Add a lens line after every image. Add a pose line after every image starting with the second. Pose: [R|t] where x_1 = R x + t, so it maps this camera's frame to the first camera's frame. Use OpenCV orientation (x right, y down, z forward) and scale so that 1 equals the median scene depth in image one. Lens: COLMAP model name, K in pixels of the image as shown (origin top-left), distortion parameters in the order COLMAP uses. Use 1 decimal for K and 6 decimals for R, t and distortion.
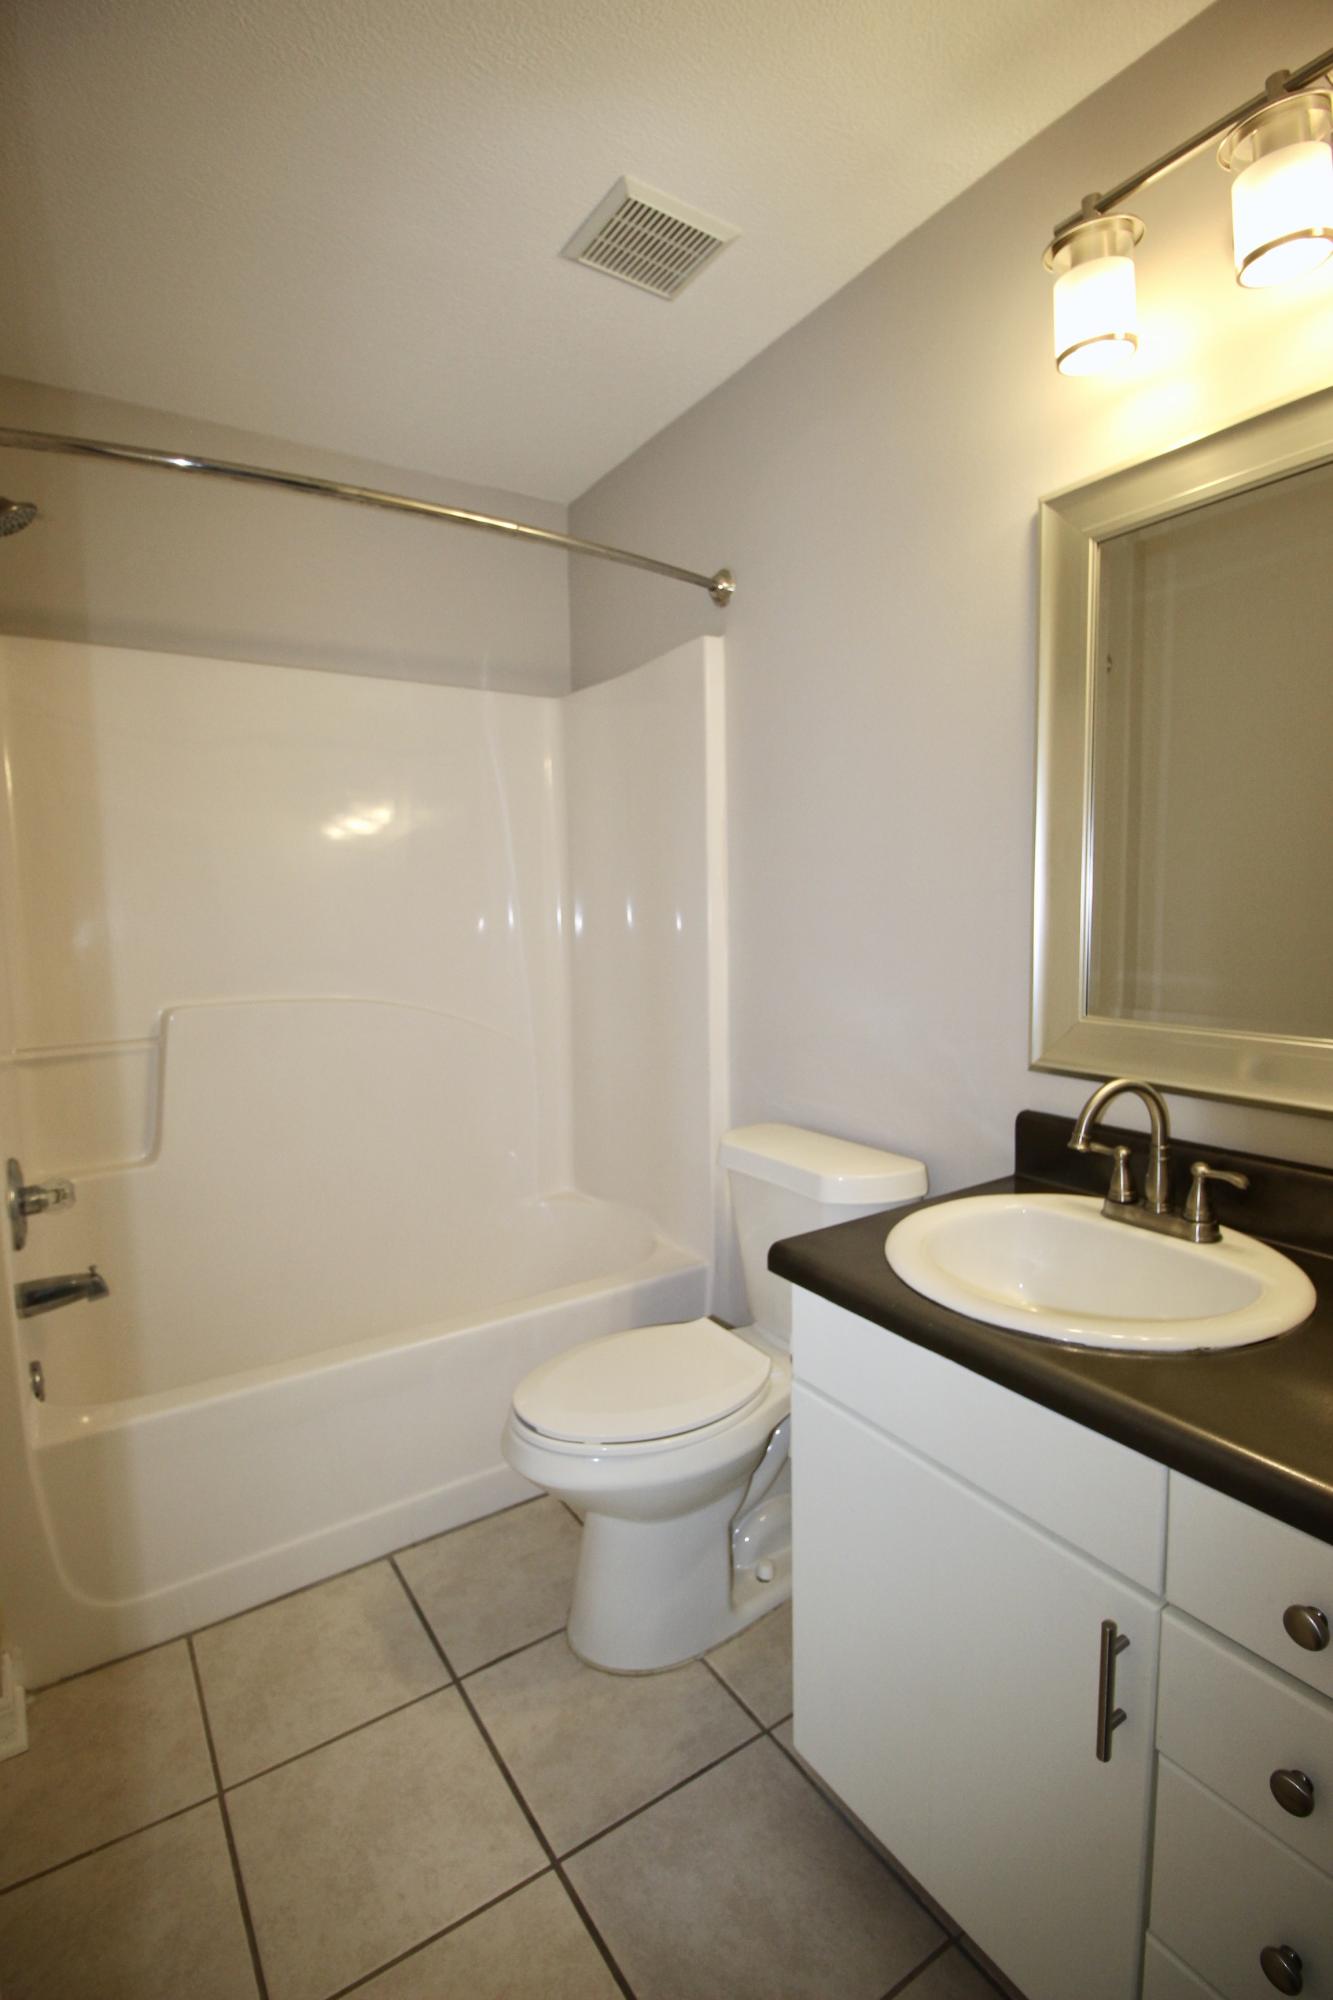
lens RADIAL K [[926.5, 0, 653.2], [0, 926.5, 995.1], [0, 0, 1]] dist [-0.002225, -0.012140]
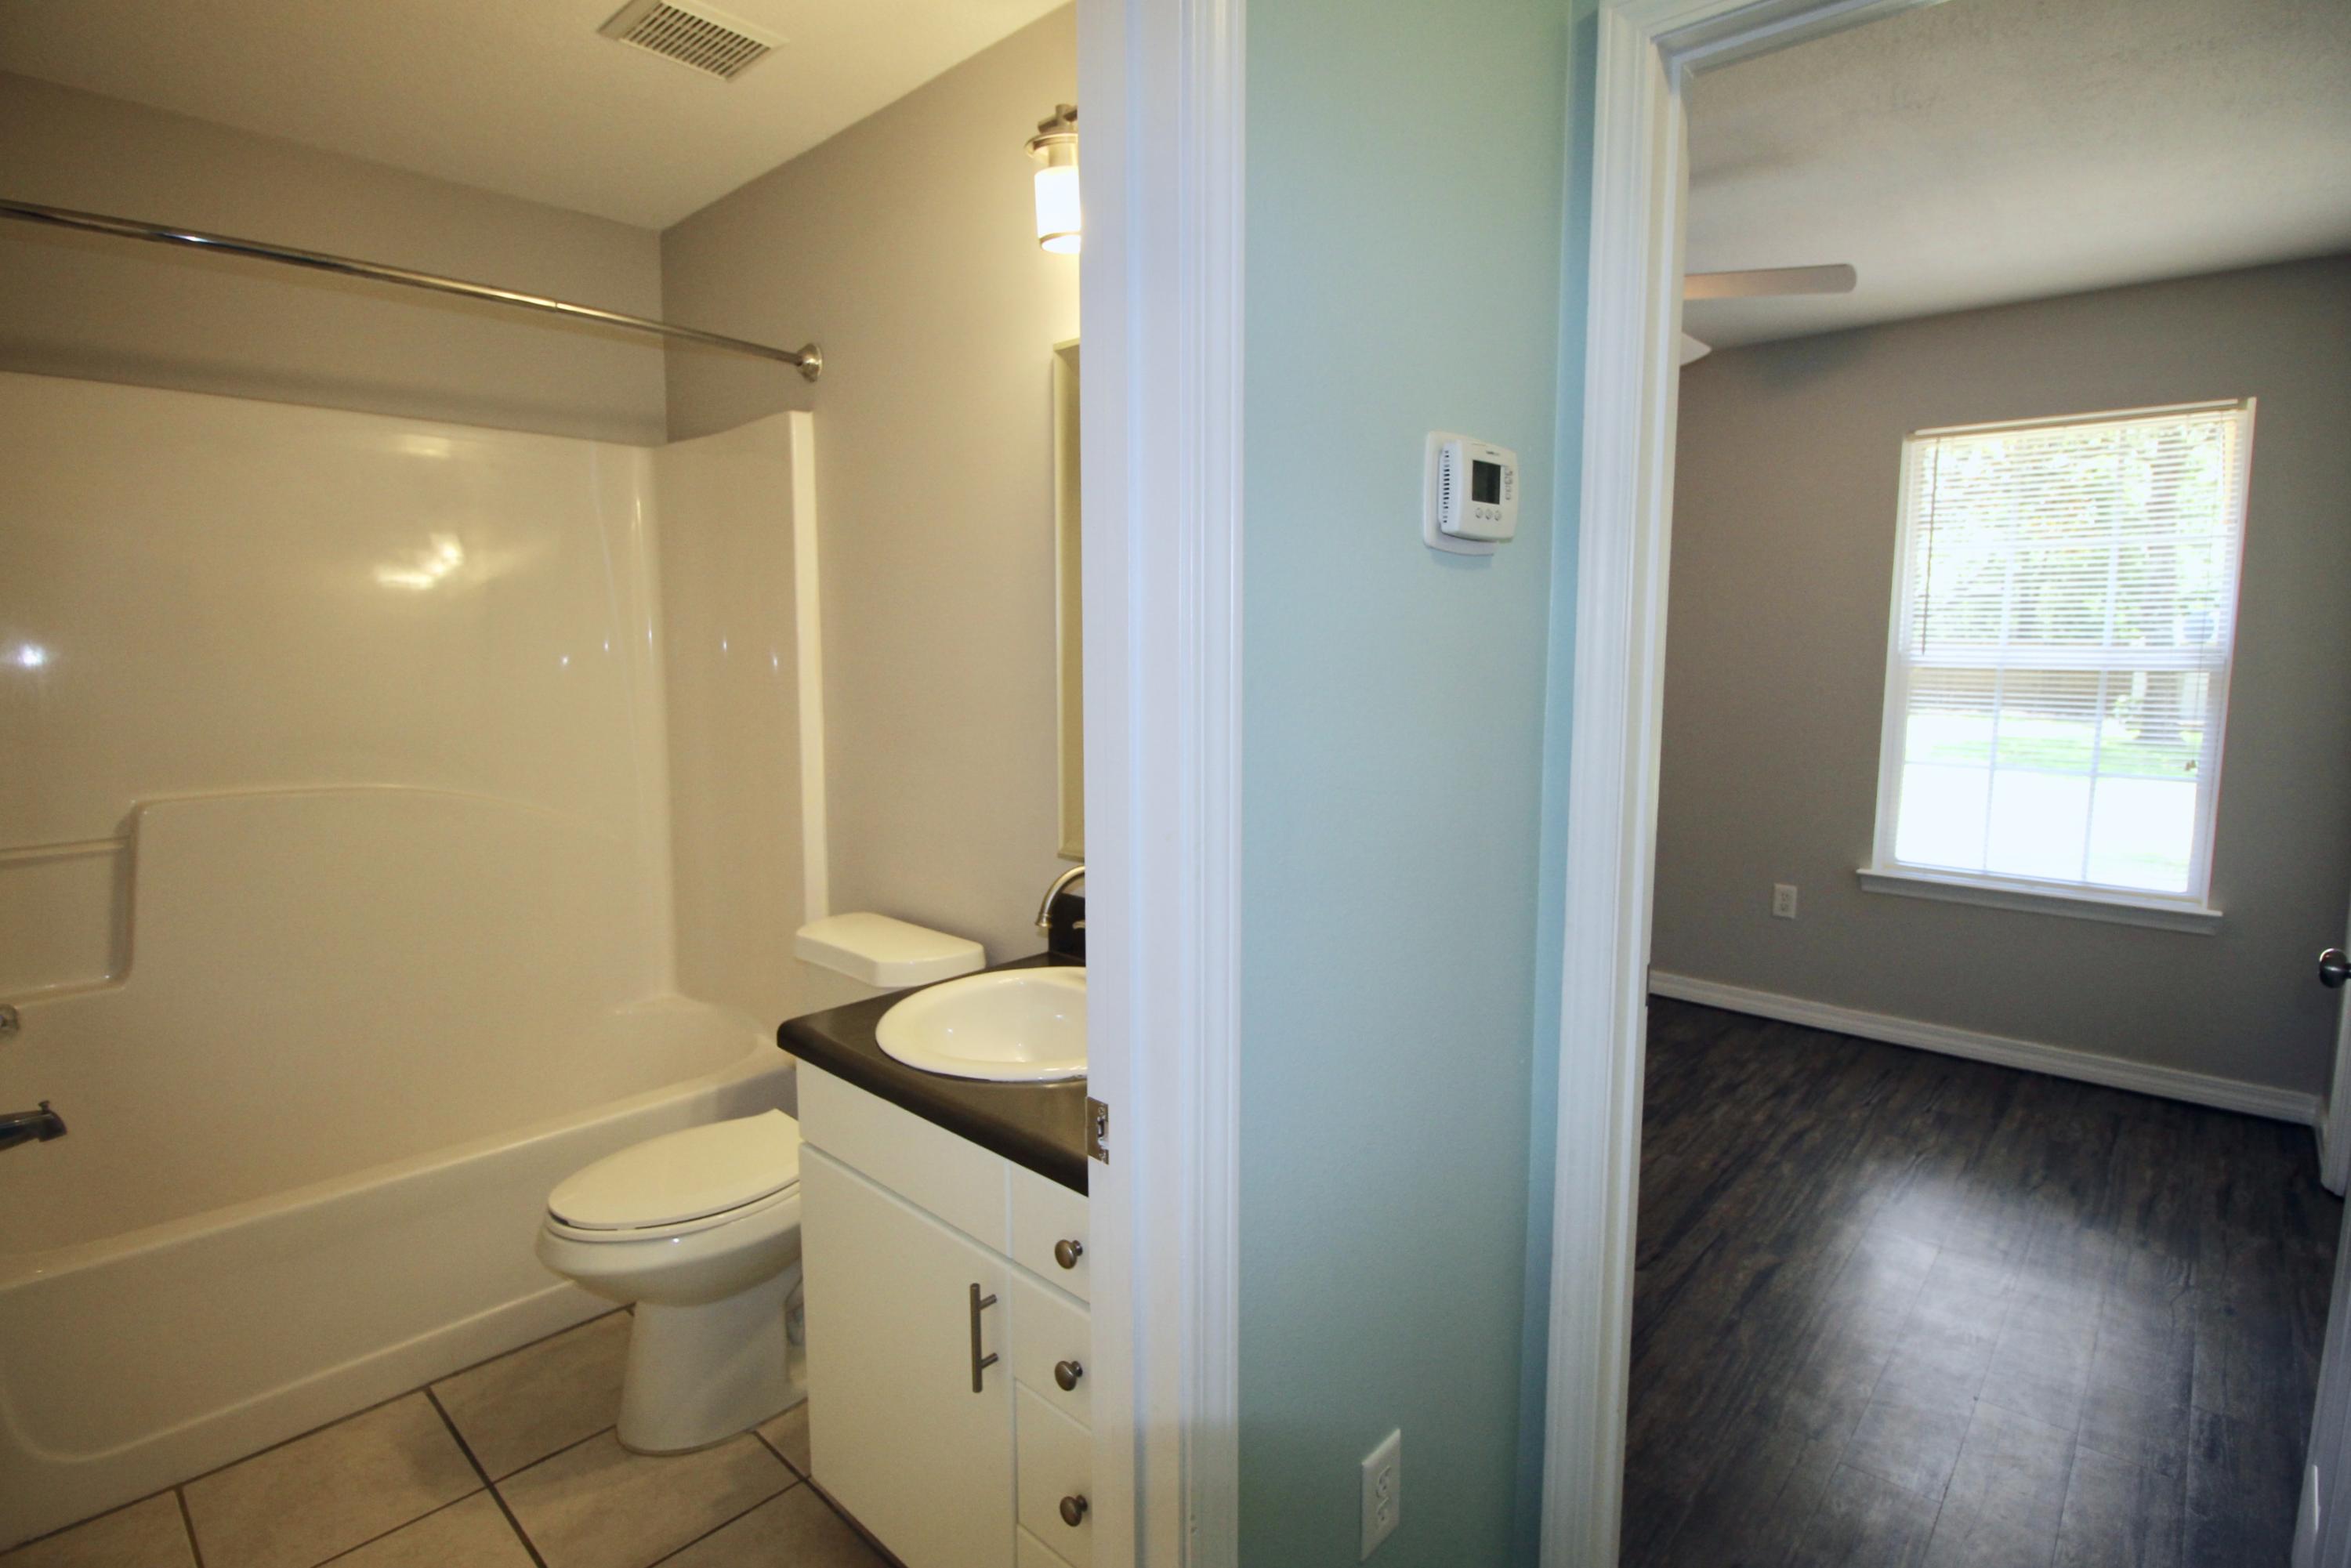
lens RADIAL K [[1136.9, 0, 1183.6], [0, 1136.9, 772.5], [0, 0, 1]] dist [-0.000666, -0.013754]
pose [[0.967650, -0.004869, 0.252248, 0.200482], [0.000628, 0.999857, 0.016892, -0.041628], [-0.252294, -0.016187, 0.967515, -0.338808]]
